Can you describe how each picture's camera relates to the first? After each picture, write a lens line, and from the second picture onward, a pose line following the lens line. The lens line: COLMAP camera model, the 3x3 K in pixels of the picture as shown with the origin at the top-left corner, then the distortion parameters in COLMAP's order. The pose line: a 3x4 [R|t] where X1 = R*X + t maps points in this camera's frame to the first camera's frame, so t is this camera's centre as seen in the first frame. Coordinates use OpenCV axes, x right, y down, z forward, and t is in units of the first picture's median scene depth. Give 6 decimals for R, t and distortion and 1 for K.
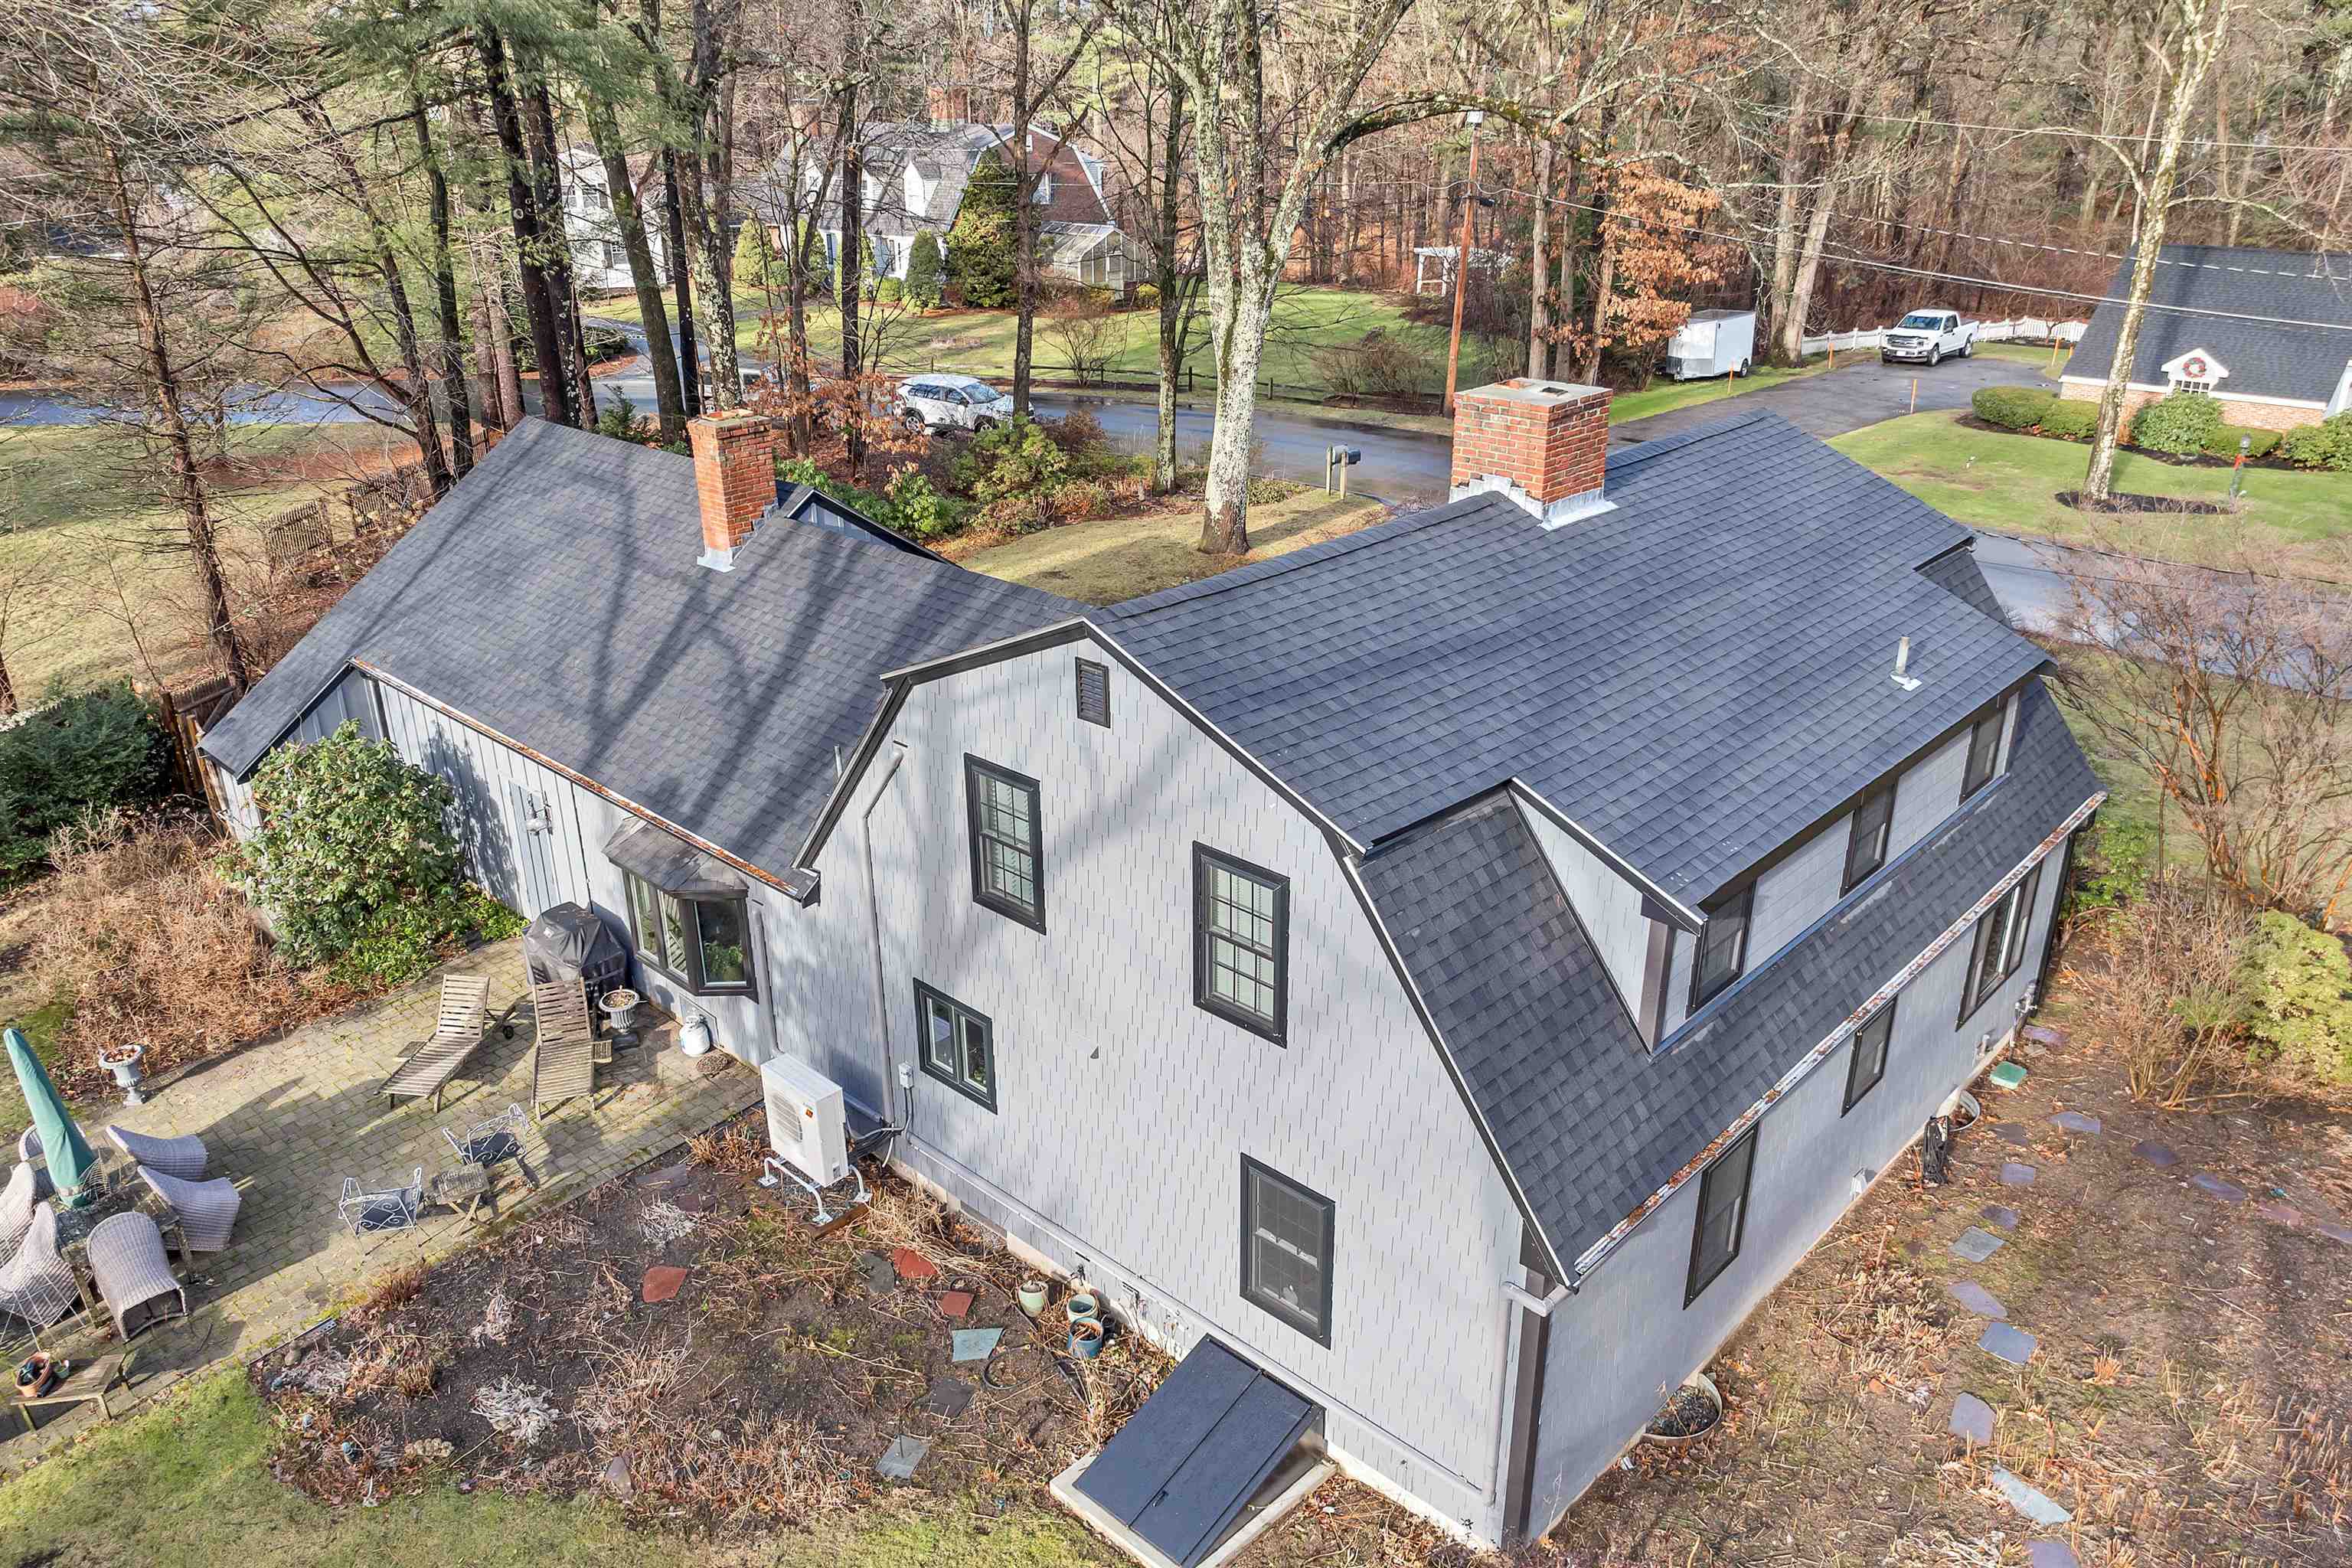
lens RADIAL K [[1688.7, 0, 1176.0], [0, 1688.7, 784.0], [0, 0, 1]] dist [-0.039422, 0.003091]
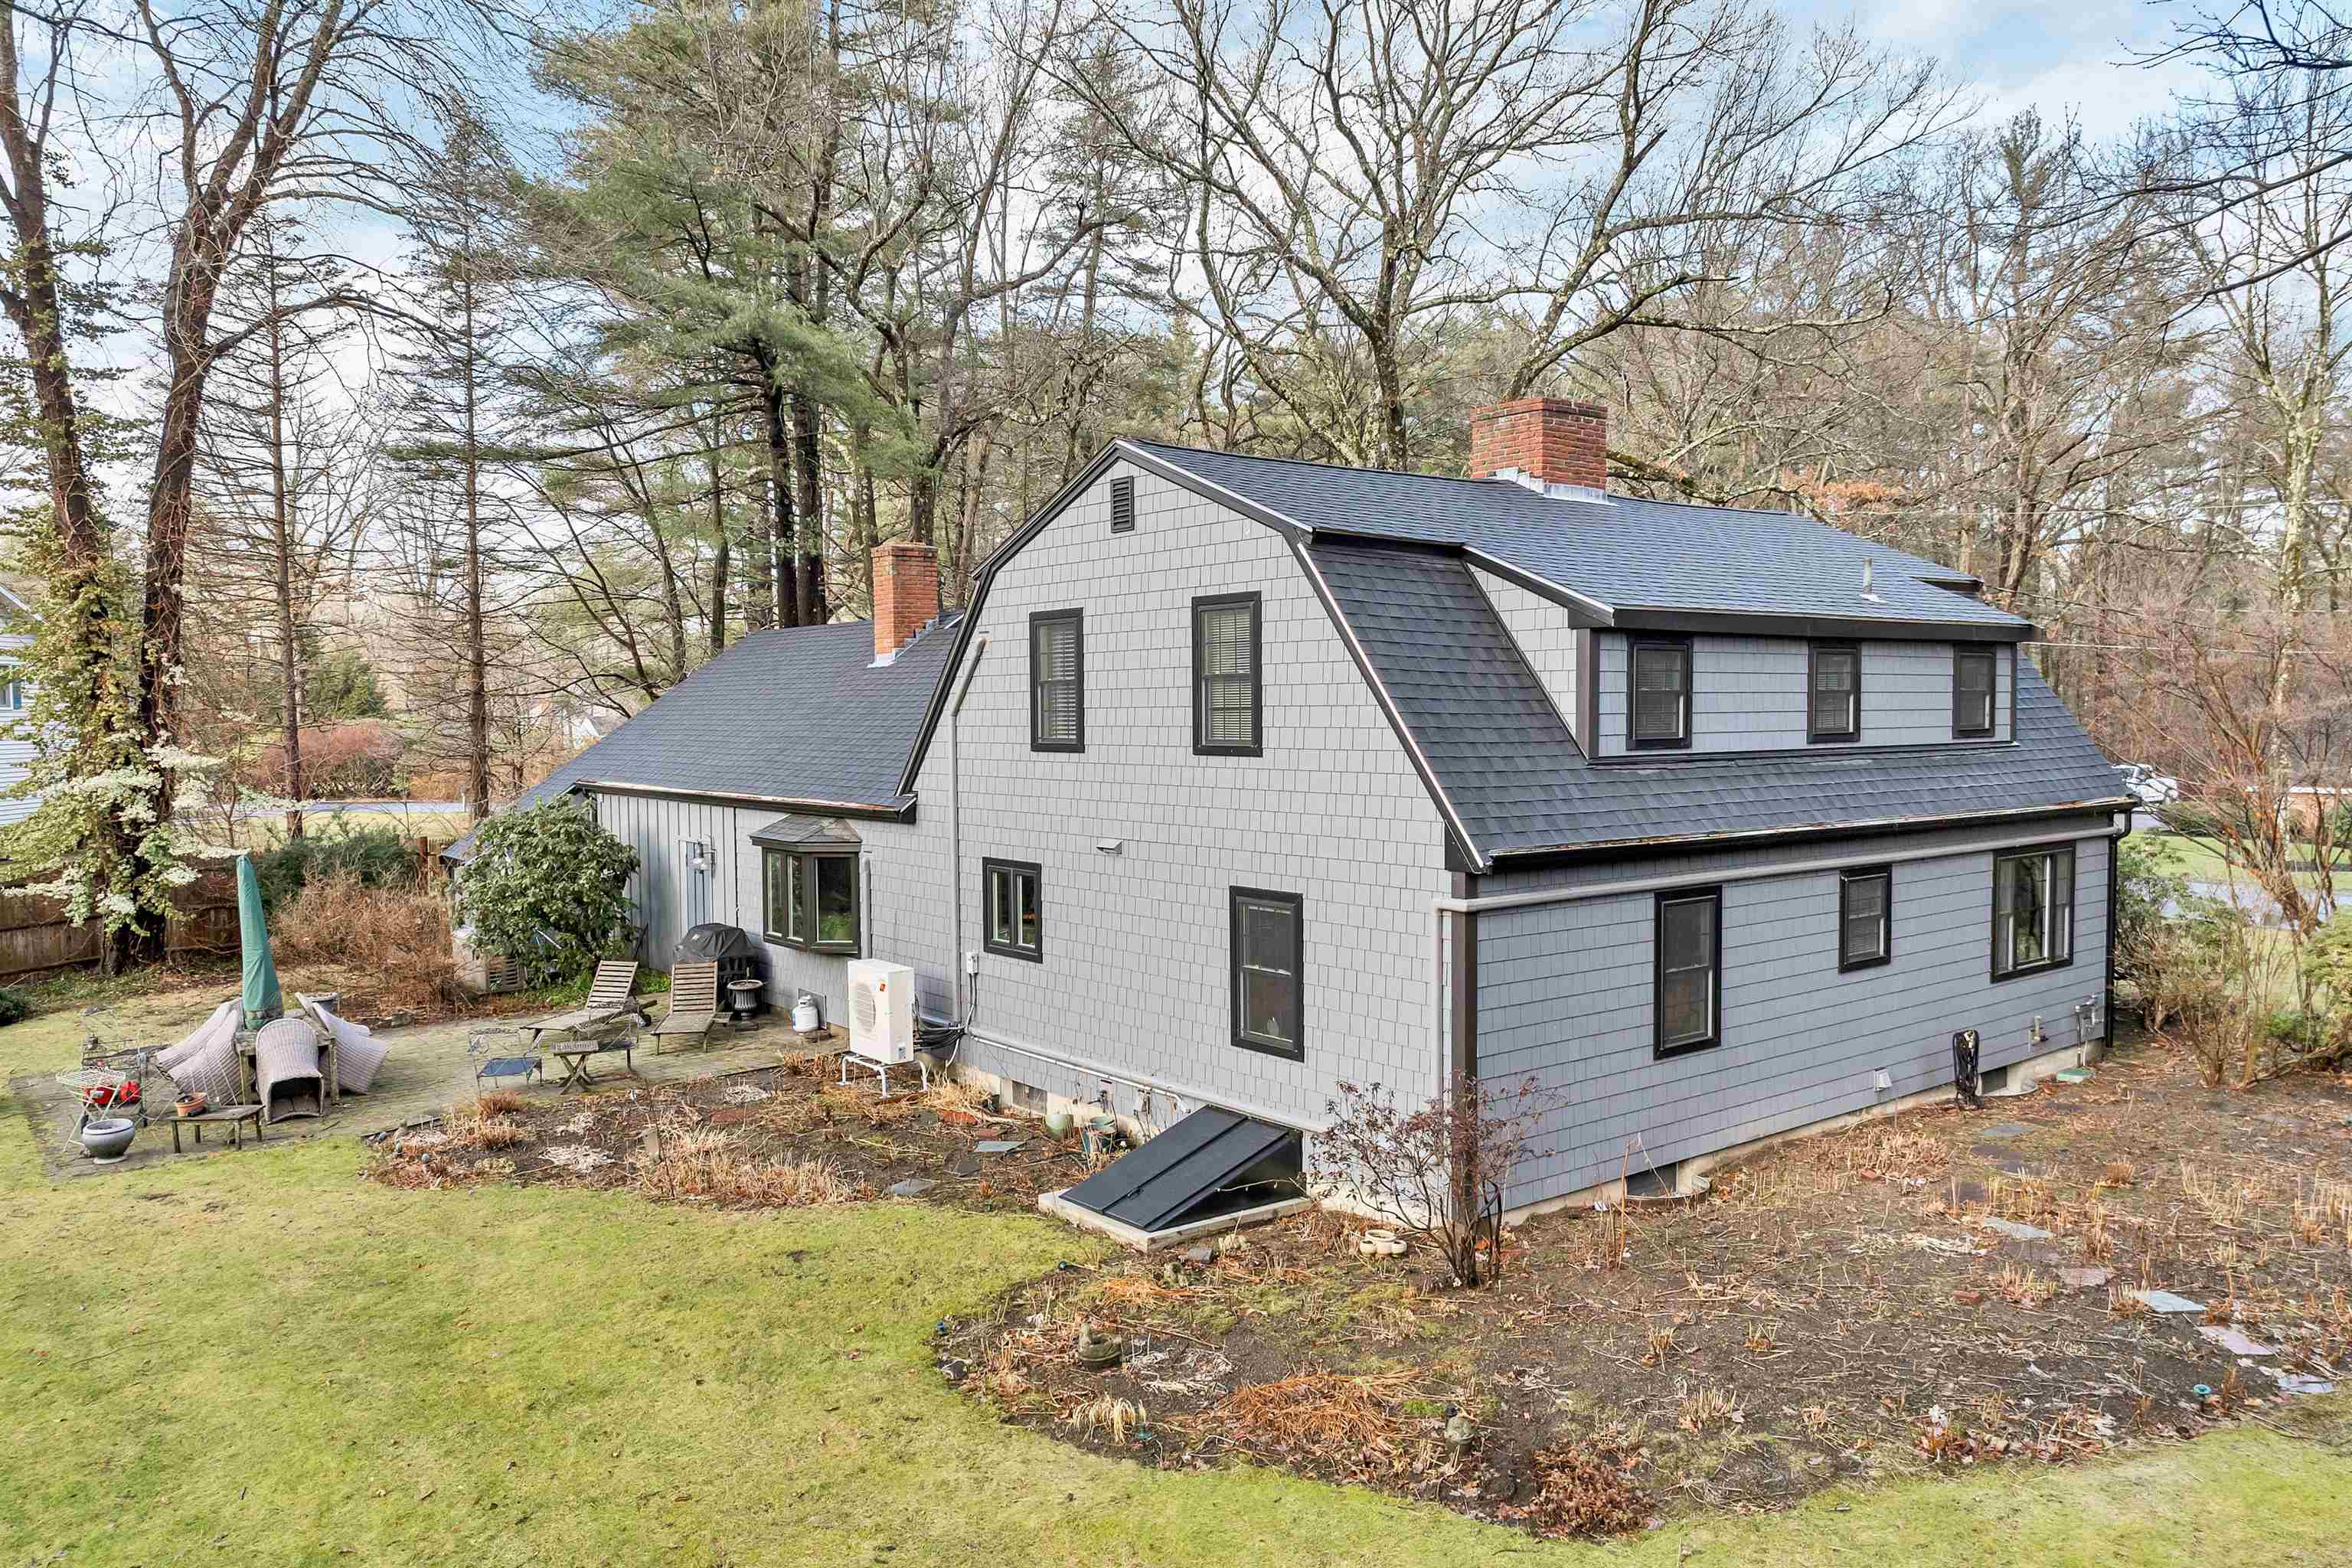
lens RADIAL K [[1679.5, 0, 1176.0], [0, 1679.5, 784.0], [0, 0, 1]] dist [-0.026740, -0.006101]
pose [[0.989197, 0.007229, -0.146412, 0.159398], [-0.056677, 0.939970, -0.336517, 0.510817], [0.135190, 0.341180, 0.930226, -0.056358]]
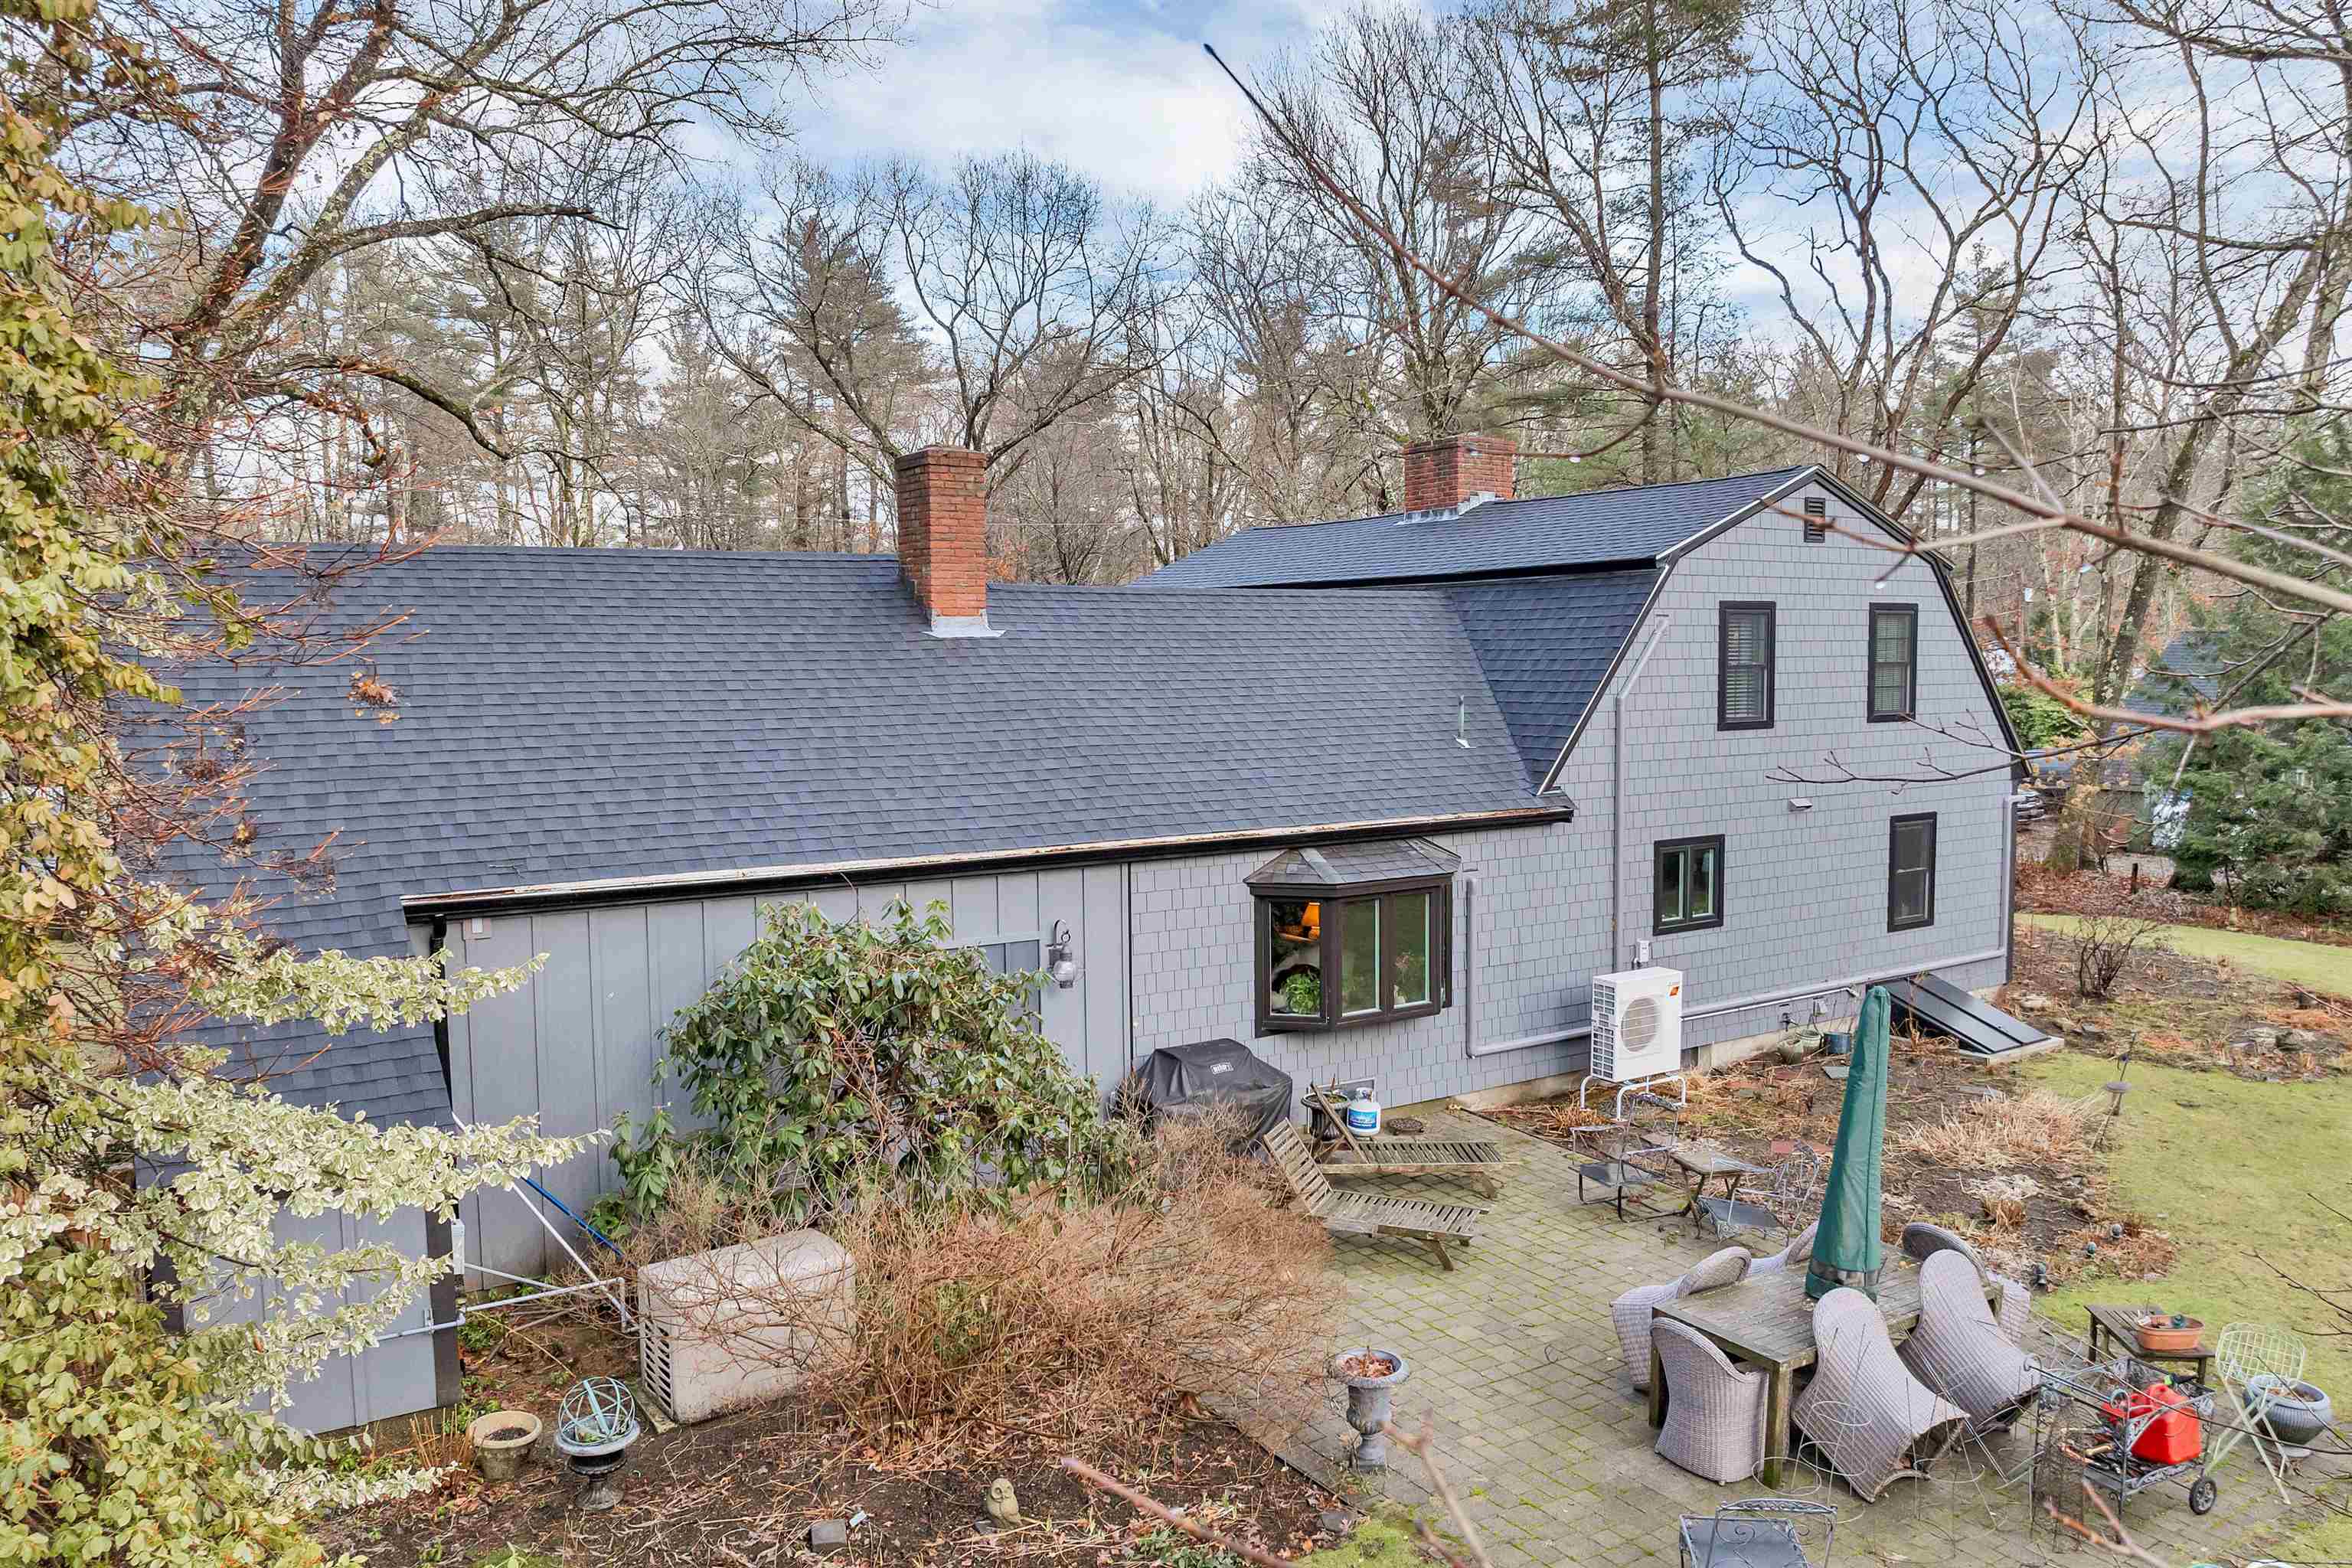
lens RADIAL K [[1688.7, 0, 1176.0], [0, 1688.7, 784.0], [0, 0, 1]] dist [-0.039422, 0.003091]
pose [[0.235289, -0.067465, 0.969581, -1.529932], [0.380834, 0.924216, -0.028109, -0.012809], [-0.894206, 0.375864, 0.243151, 1.157463]]
